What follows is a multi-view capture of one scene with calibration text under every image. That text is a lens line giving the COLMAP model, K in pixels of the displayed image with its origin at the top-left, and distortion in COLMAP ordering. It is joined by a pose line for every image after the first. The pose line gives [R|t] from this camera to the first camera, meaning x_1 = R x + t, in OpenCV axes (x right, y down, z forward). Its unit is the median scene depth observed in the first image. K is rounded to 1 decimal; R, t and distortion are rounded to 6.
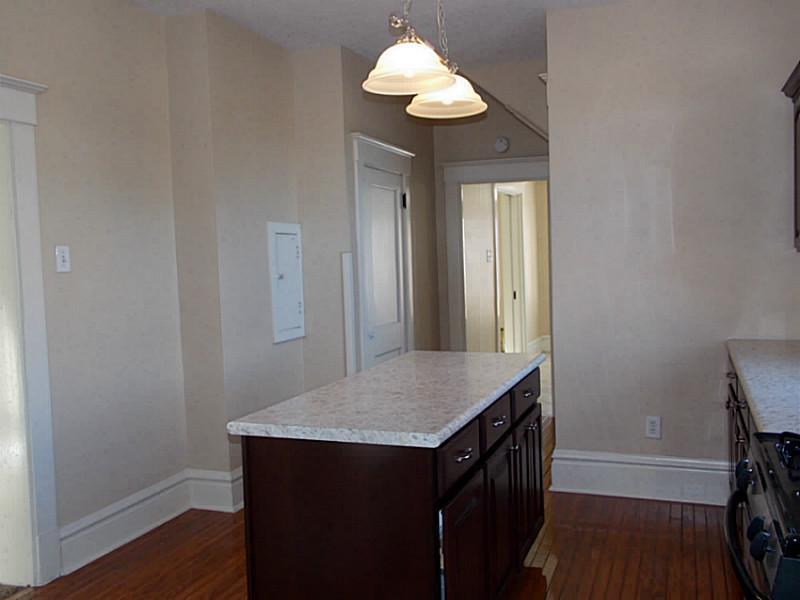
lens RADIAL K [[748.4, 0, 403.6], [0, 748.4, 298.2], [0, 0, 1]] dist [0.016629, 0.000000]
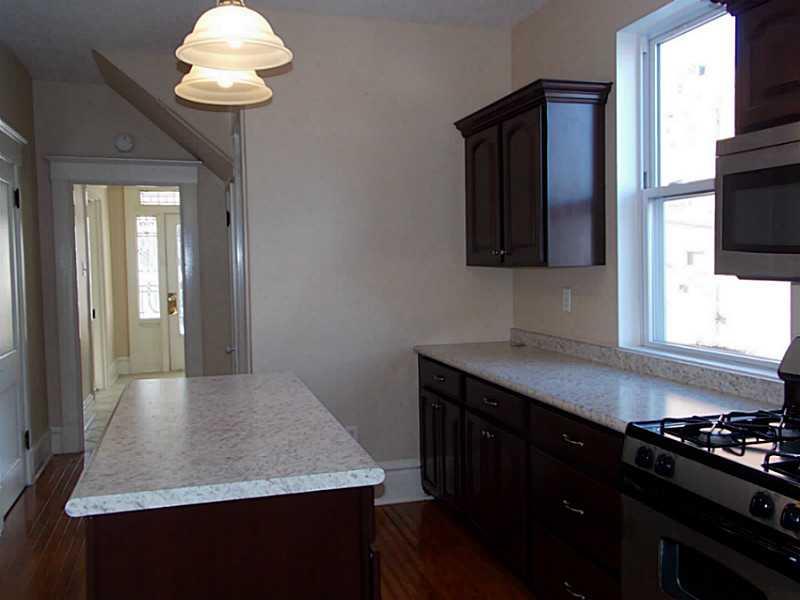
lens RADIAL K [[748.4, 0, 404.3], [0, 748.4, 297.4], [0, 0, 1]] dist [0.016629, 0.000000]
pose [[0.784955, -0.013151, 0.619413, -0.417616], [0.026539, 0.999571, -0.012410, -0.004750], [-0.618984, 0.026180, 0.784967, 0.259038]]
